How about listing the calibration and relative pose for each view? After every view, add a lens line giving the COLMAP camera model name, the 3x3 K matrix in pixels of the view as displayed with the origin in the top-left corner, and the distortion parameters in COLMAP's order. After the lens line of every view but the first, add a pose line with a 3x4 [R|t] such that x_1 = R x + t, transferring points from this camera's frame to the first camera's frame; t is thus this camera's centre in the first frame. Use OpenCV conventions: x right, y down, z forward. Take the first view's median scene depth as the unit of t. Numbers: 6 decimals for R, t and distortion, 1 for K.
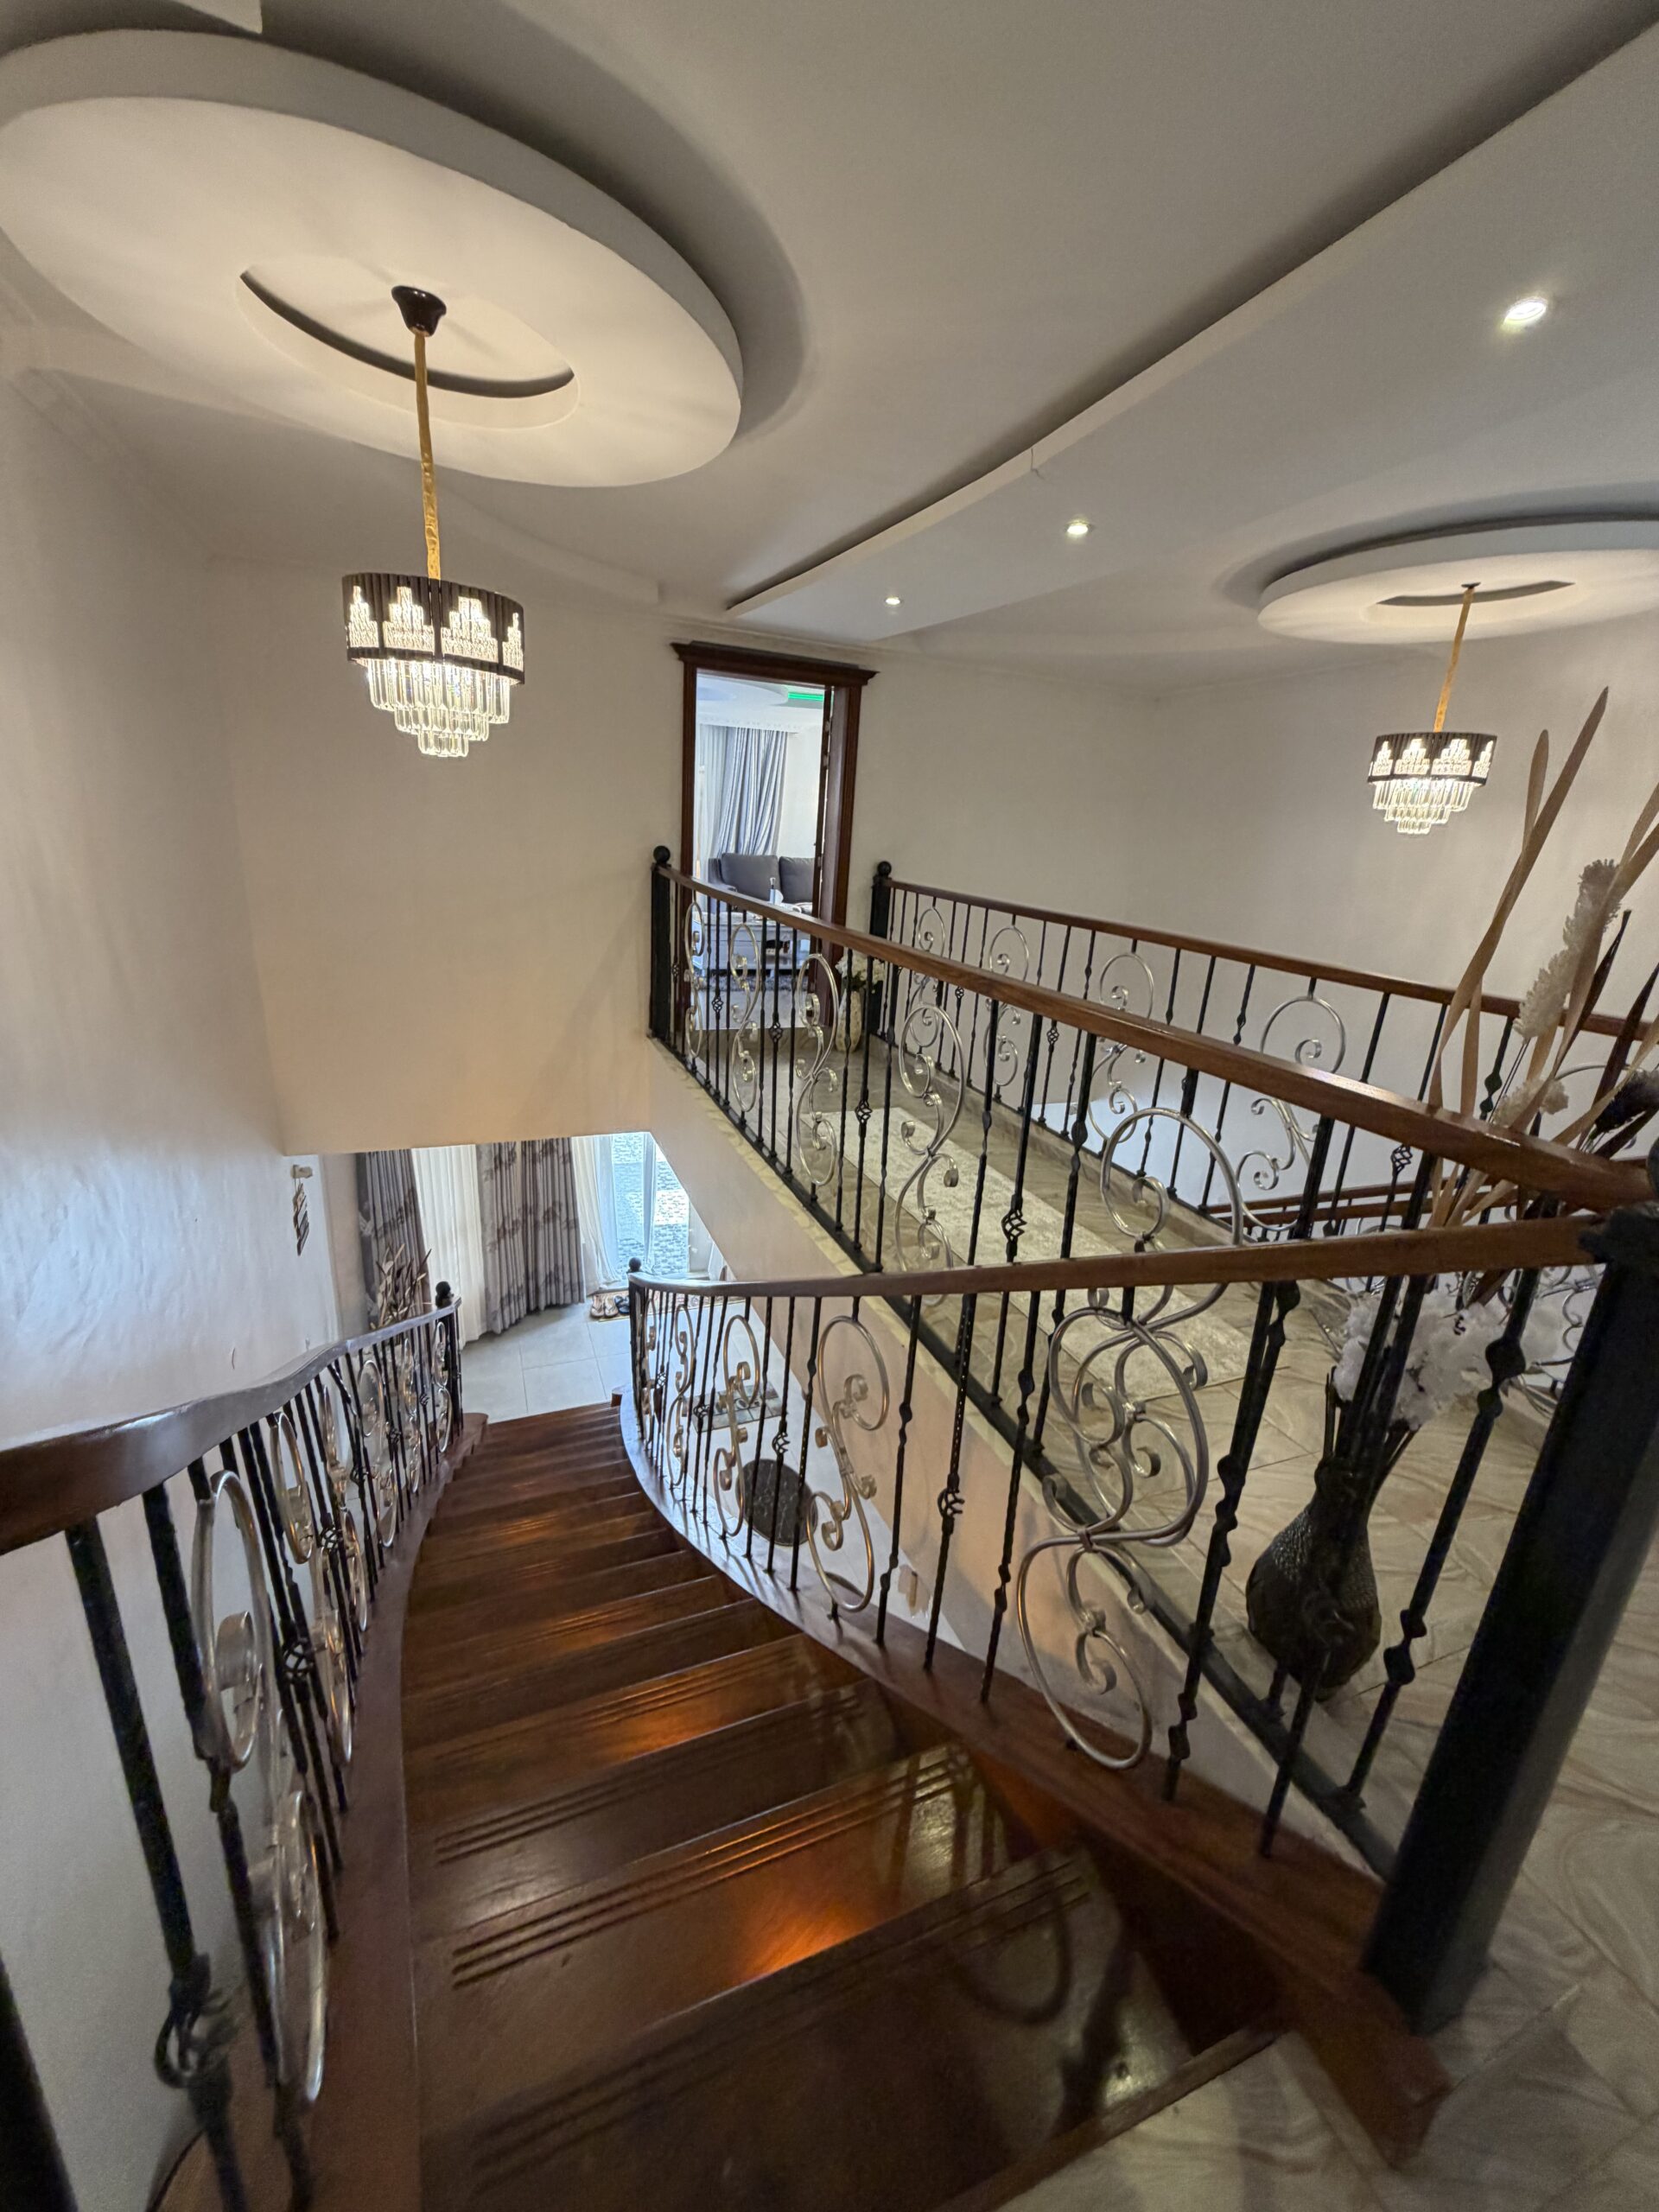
lens RADIAL K [[877.1, 0, 831.9], [0, 877.1, 1103.4], [0, 0, 1]] dist [-0.008042, 0.001081]
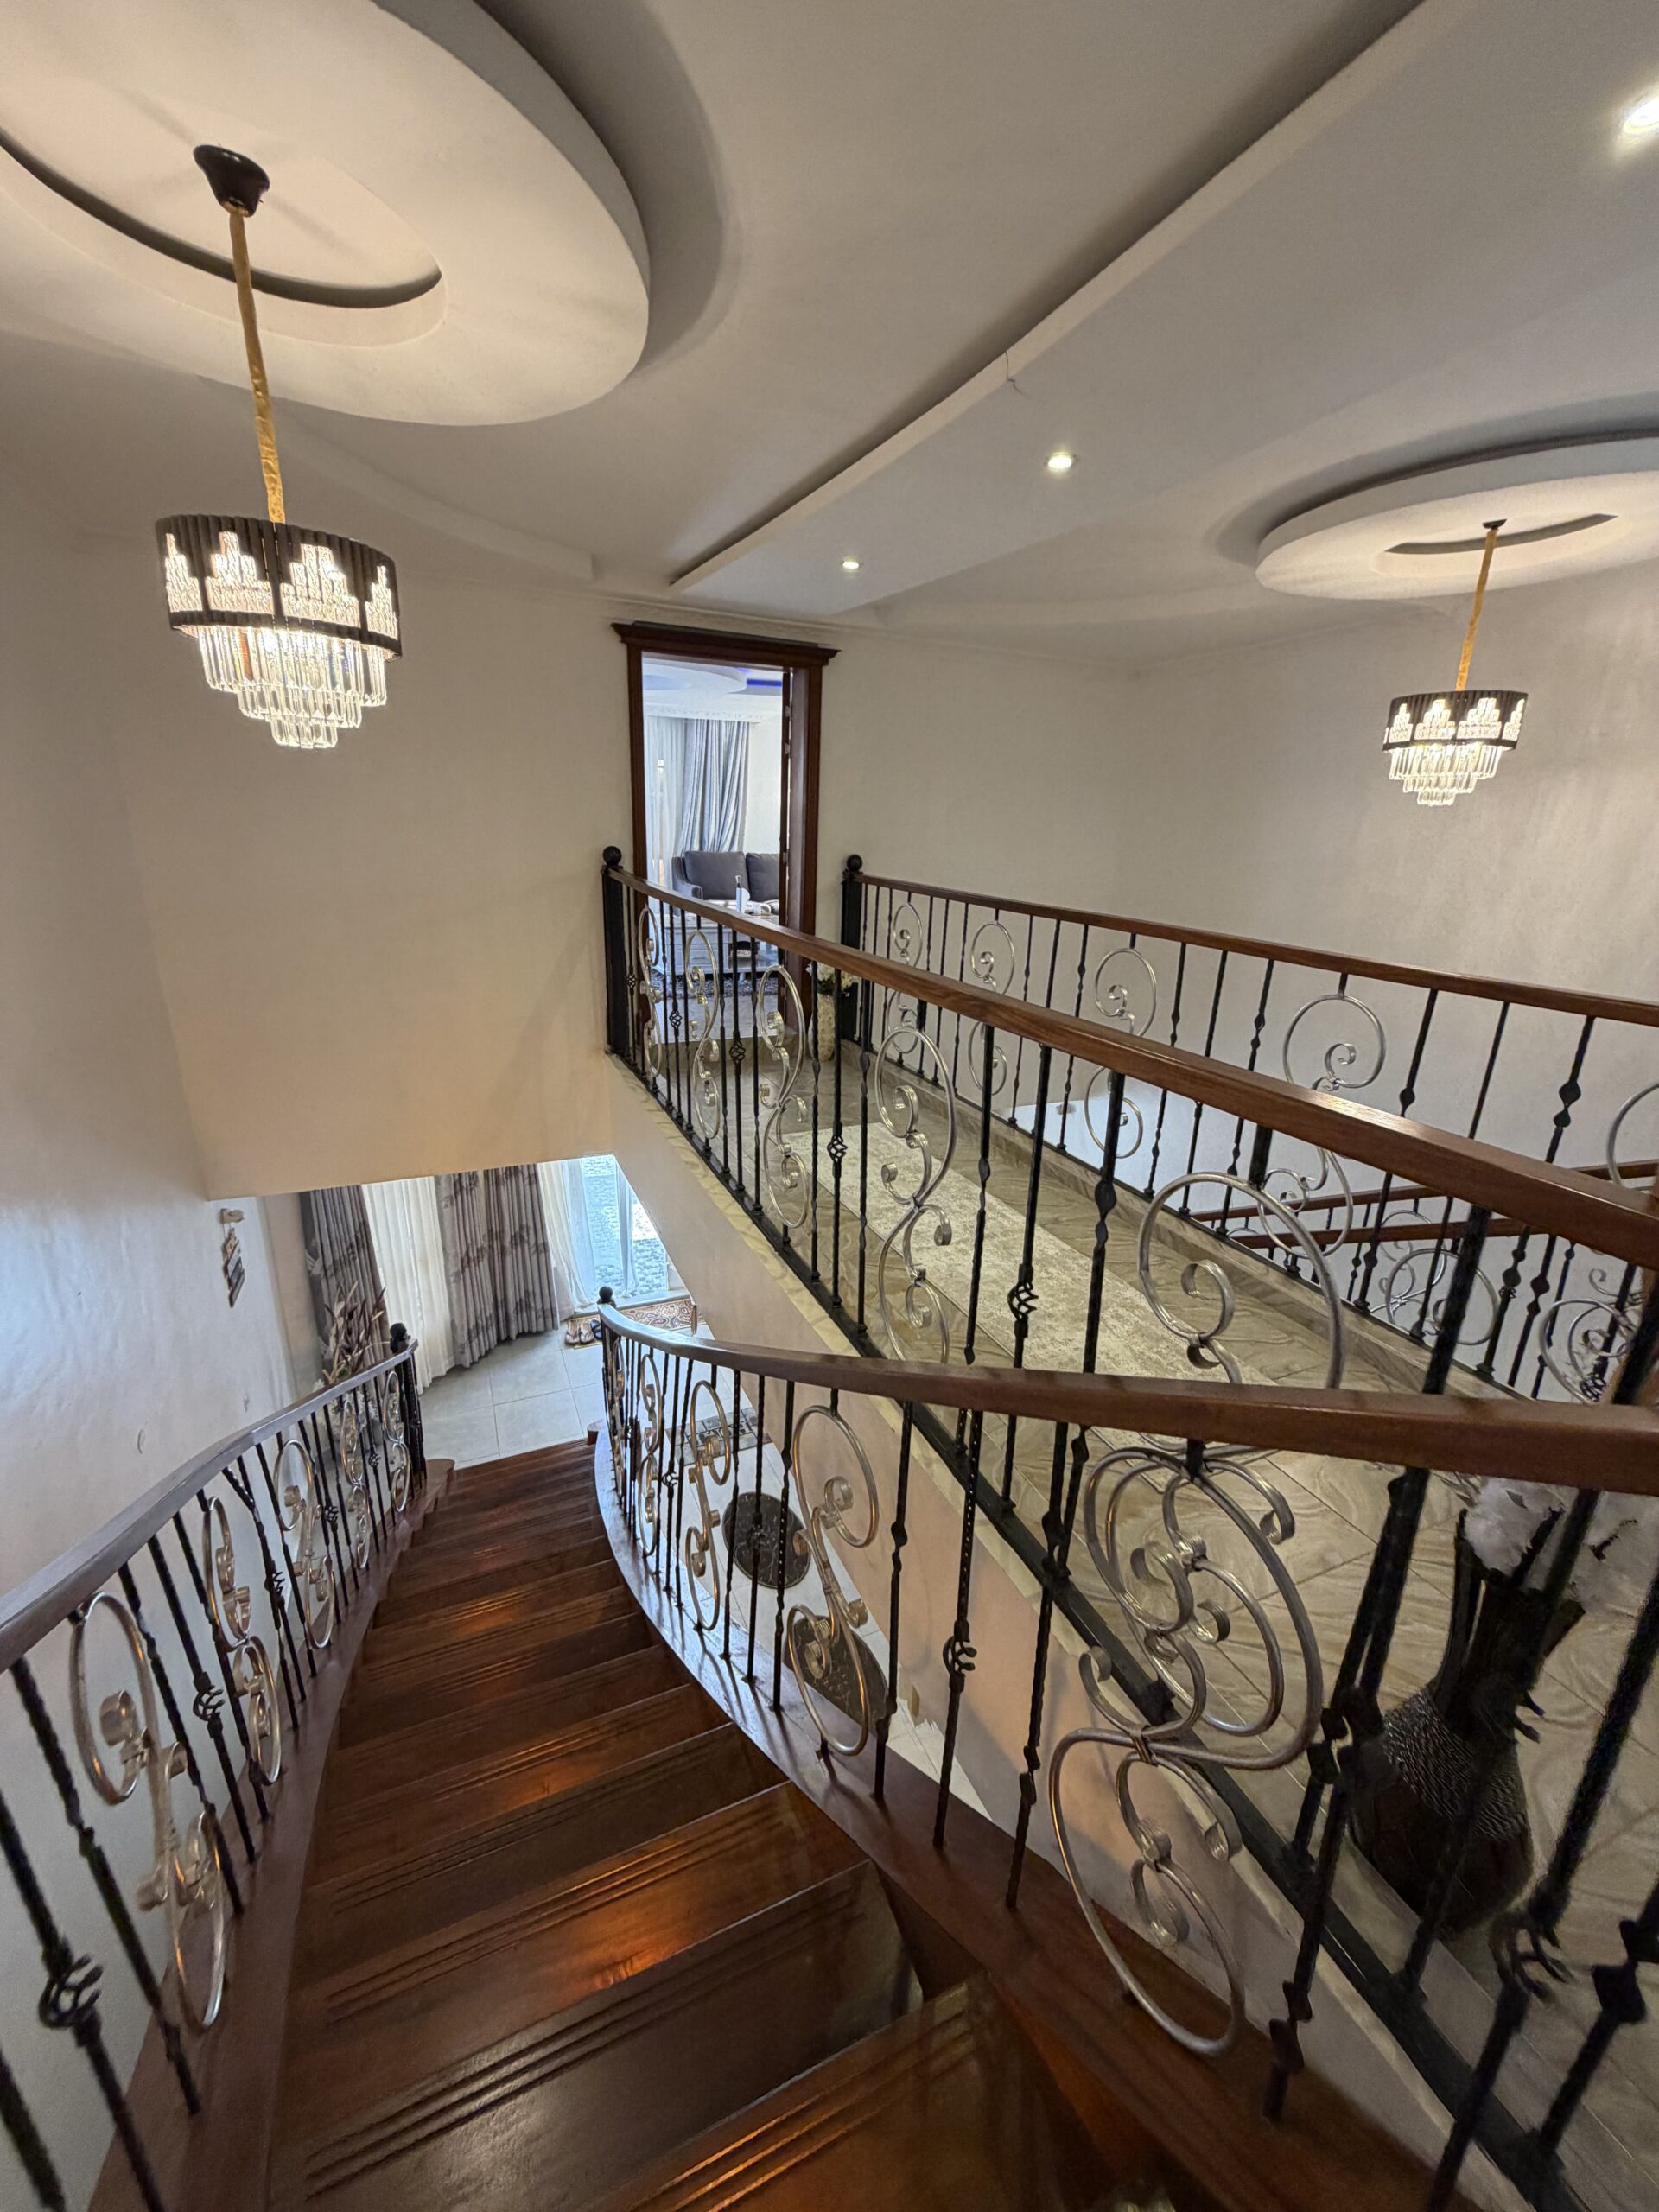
lens RADIAL K [[877.1, 0, 831.6], [0, 877.1, 1101.8], [0, 0, 1]] dist [-0.008042, 0.001081]
pose [[0.999053, -0.038808, 0.019663, 0.013459], [0.038704, 0.999235, 0.005660, -0.036542], [-0.019867, -0.004894, 0.999791, 0.122396]]
